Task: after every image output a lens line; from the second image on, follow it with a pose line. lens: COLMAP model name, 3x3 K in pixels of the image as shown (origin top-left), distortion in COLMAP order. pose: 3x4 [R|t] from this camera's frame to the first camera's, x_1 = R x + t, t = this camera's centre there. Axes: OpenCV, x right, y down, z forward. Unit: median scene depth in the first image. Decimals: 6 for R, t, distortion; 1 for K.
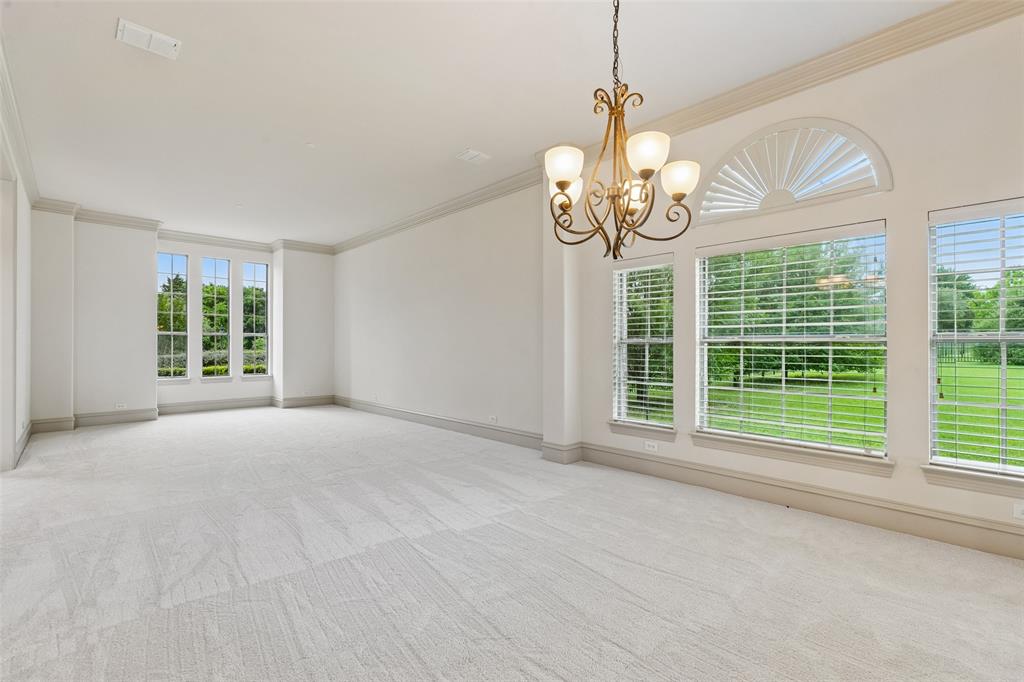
lens RADIAL K [[461.7, 0, 509.4], [0, 461.7, 342.7], [0, 0, 1]] dist [0.003216, 0.000057]
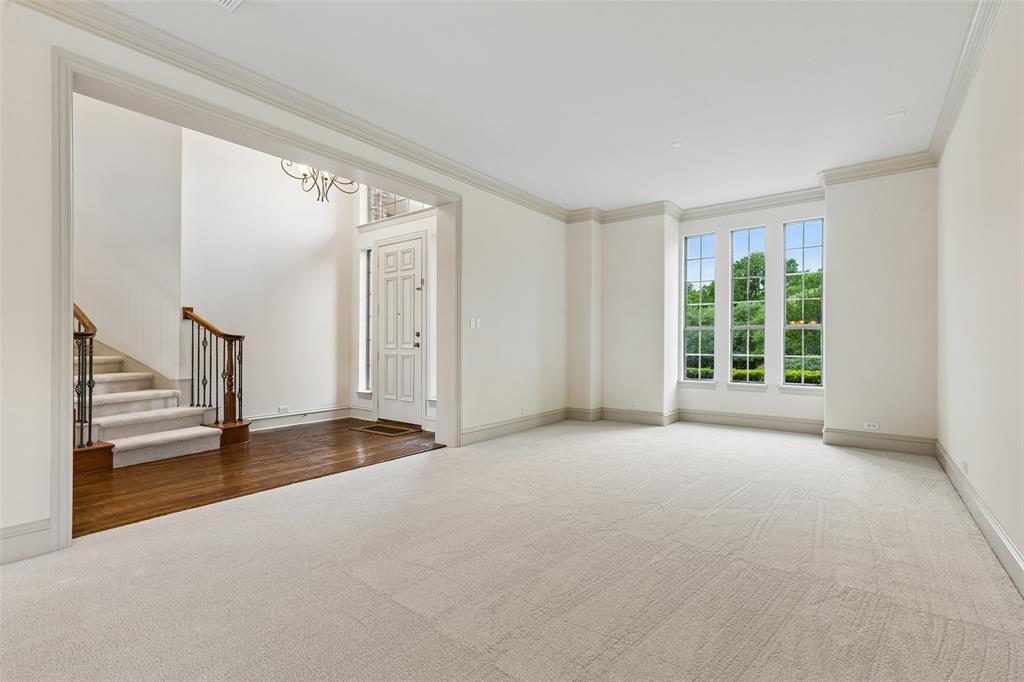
lens RADIAL K [[461.7, 0, 508.4], [0, 461.7, 341.4], [0, 0, 1]] dist [0.003216, 0.000057]
pose [[0.142754, -0.013344, -0.989668, 0.058872], [0.001774, 0.999911, -0.013227, 0.014676], [0.989757, 0.000133, 0.142765, 0.516660]]
